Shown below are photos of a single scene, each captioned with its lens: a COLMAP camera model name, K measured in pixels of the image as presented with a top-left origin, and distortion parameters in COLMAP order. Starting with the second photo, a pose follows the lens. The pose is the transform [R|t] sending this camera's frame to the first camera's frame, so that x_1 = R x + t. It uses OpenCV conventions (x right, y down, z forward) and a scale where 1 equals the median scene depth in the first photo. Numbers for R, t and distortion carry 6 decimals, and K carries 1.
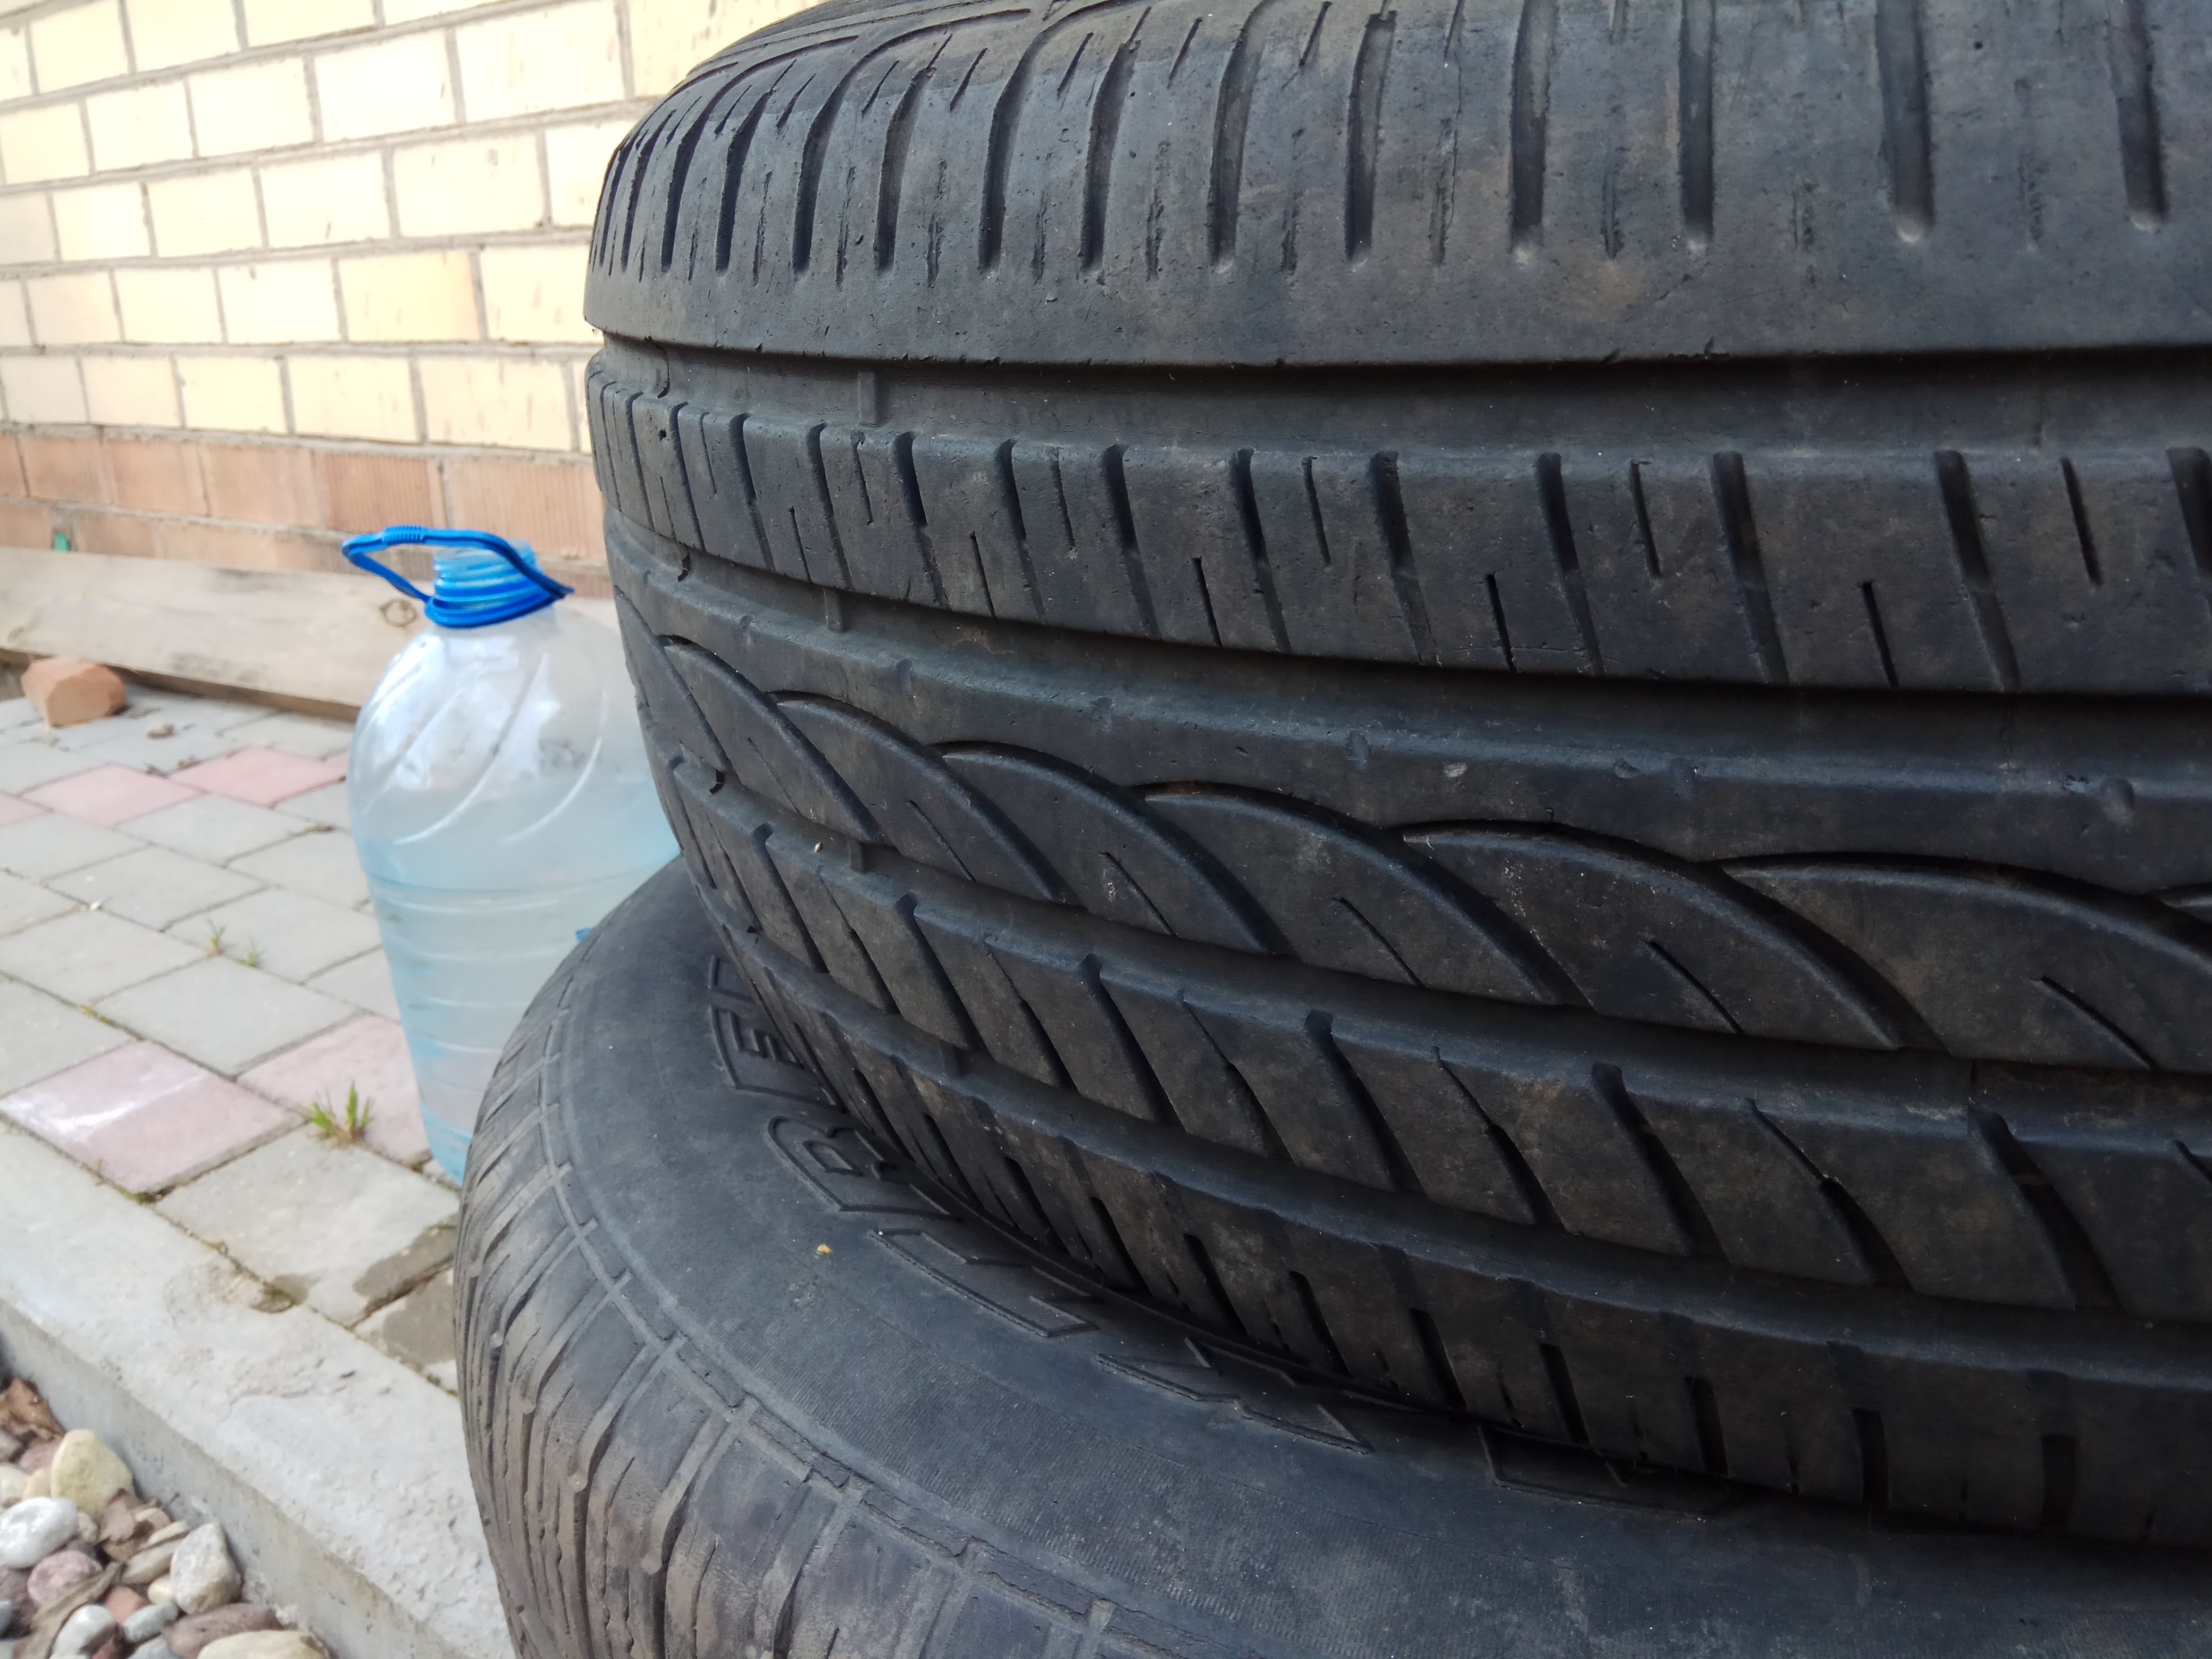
lens RADIAL K [[1770.9, 0, 1106.0], [0, 1770.9, 829.5], [0, 0, 1]] dist [0.069046, -0.081027]
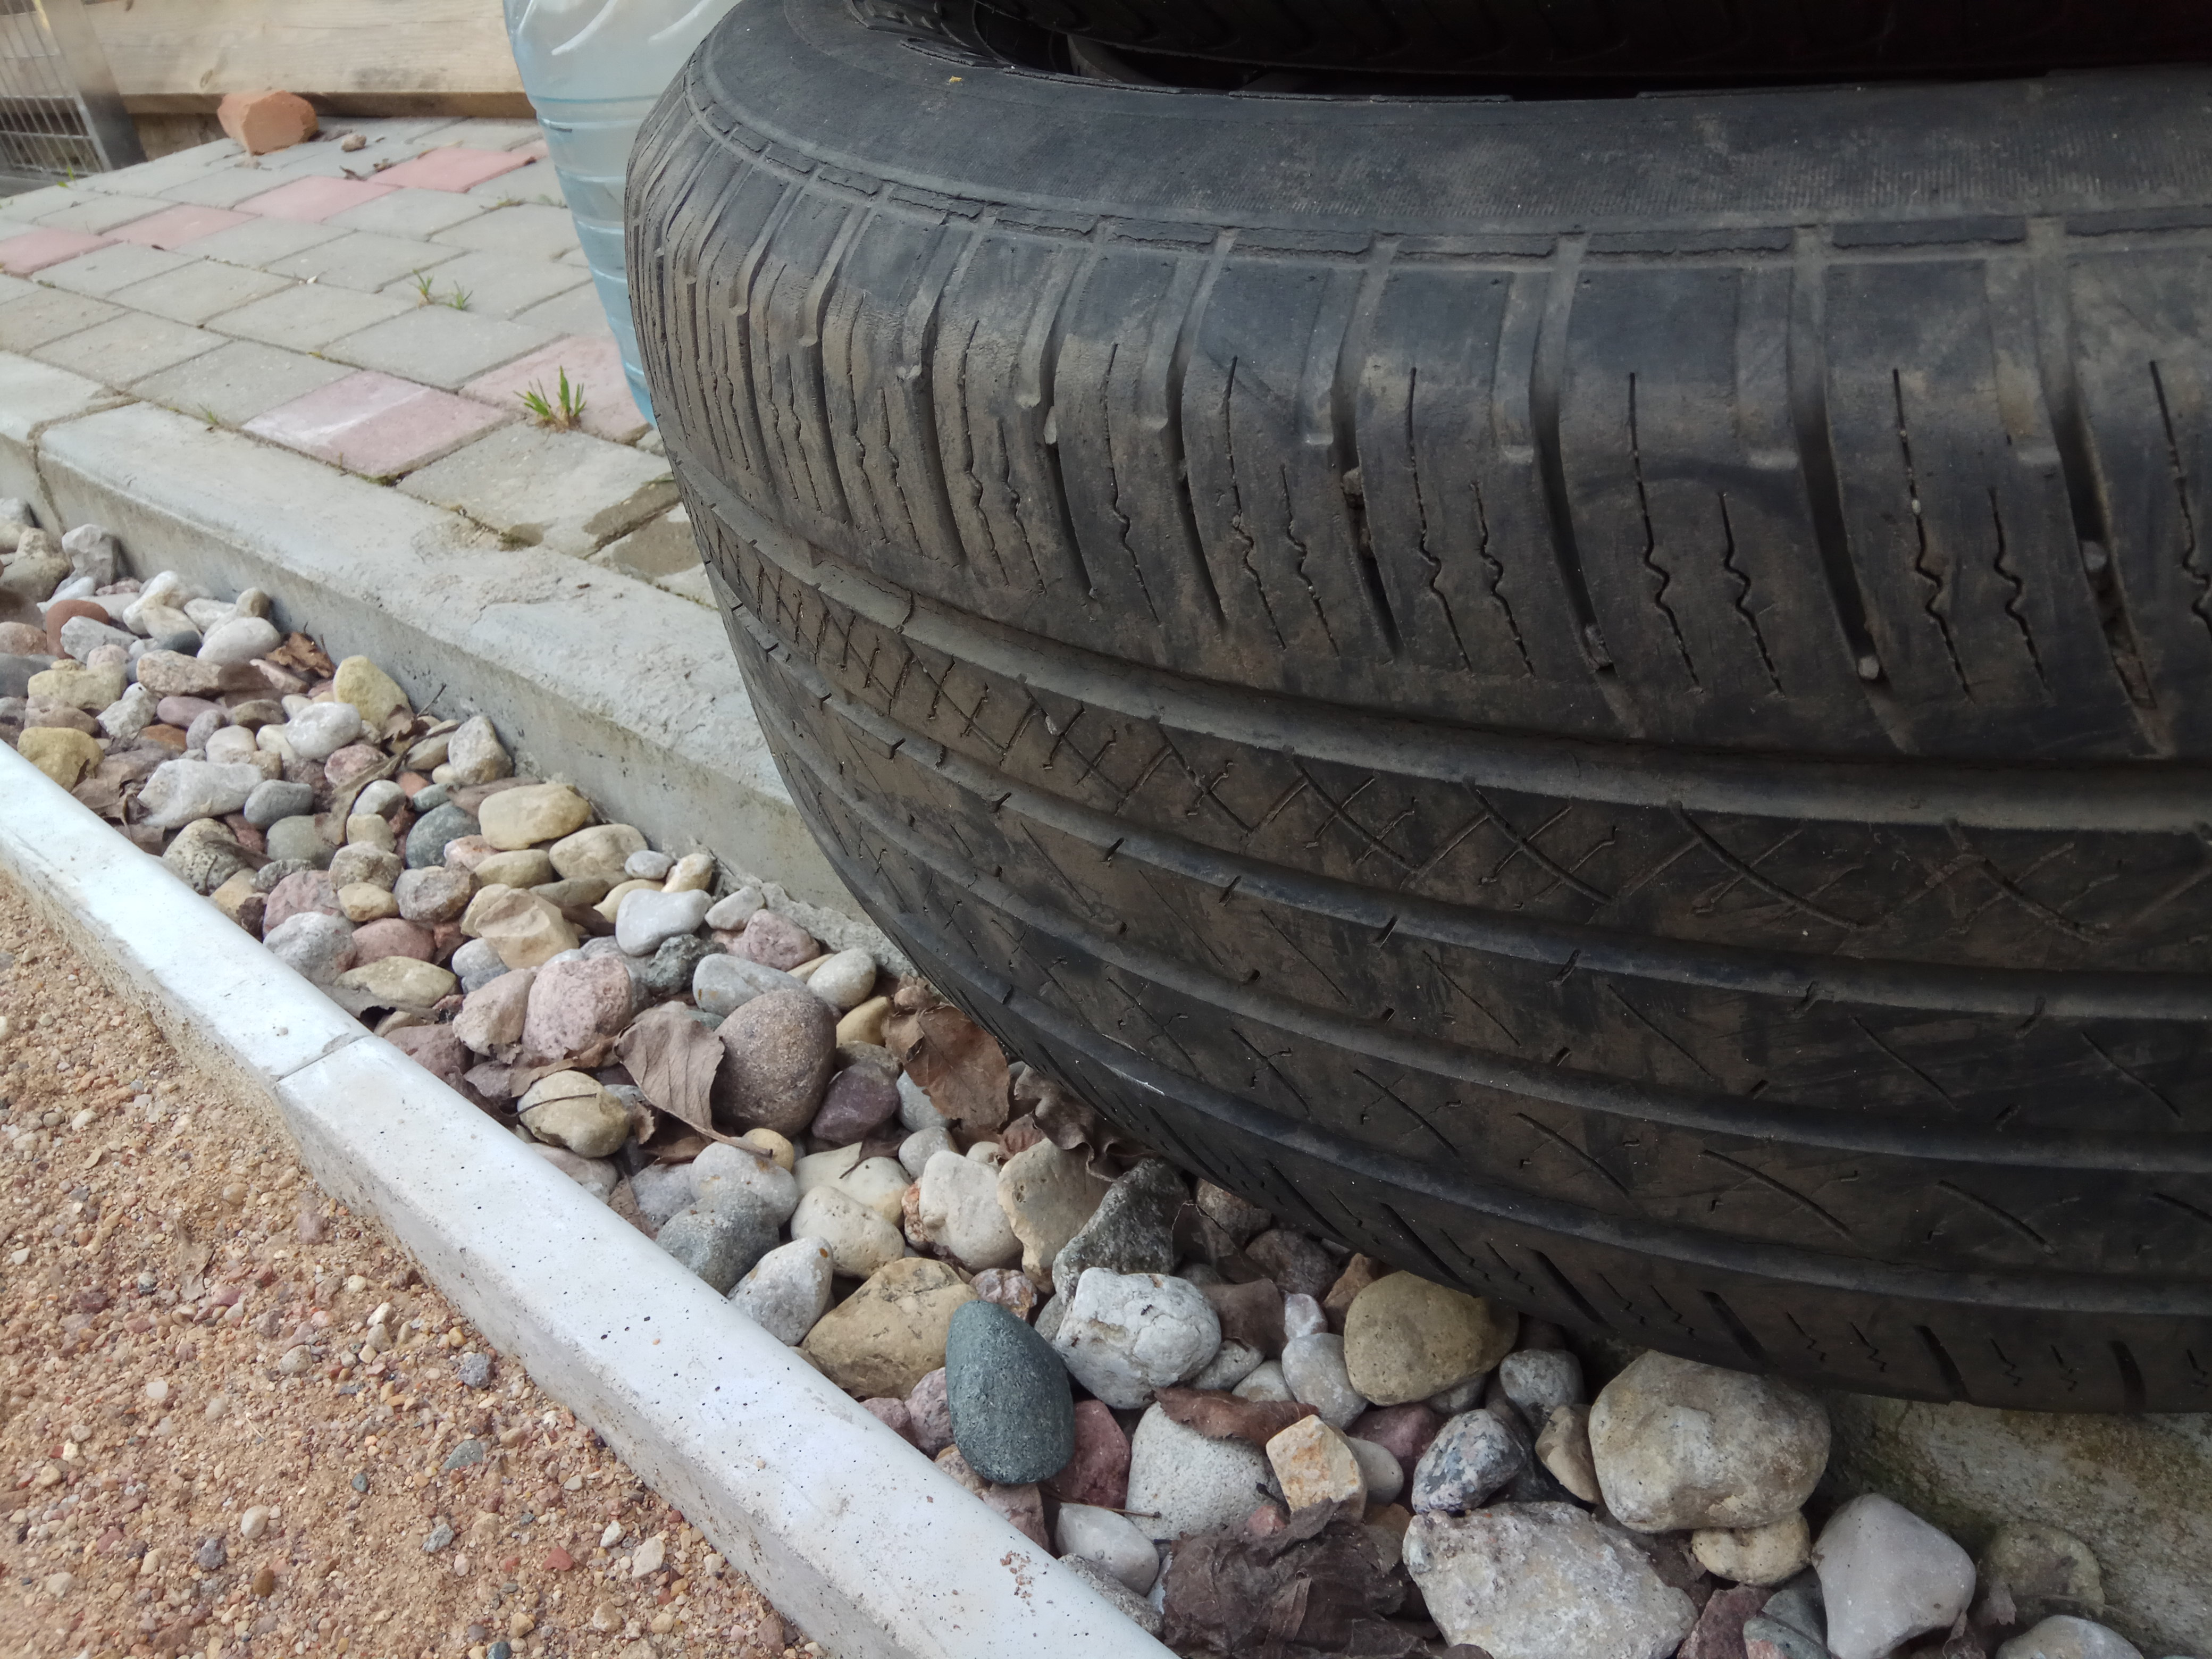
lens RADIAL K [[1756.1, 0, 1115.8], [0, 1756.1, 657.2], [0, 0, 1]] dist [0.171102, -0.256939]
pose [[0.993657, -0.024723, -0.109699, 0.010055], [0.050900, 0.968760, 0.242719, 0.108931], [0.100272, -0.246764, 0.963874, -0.005965]]
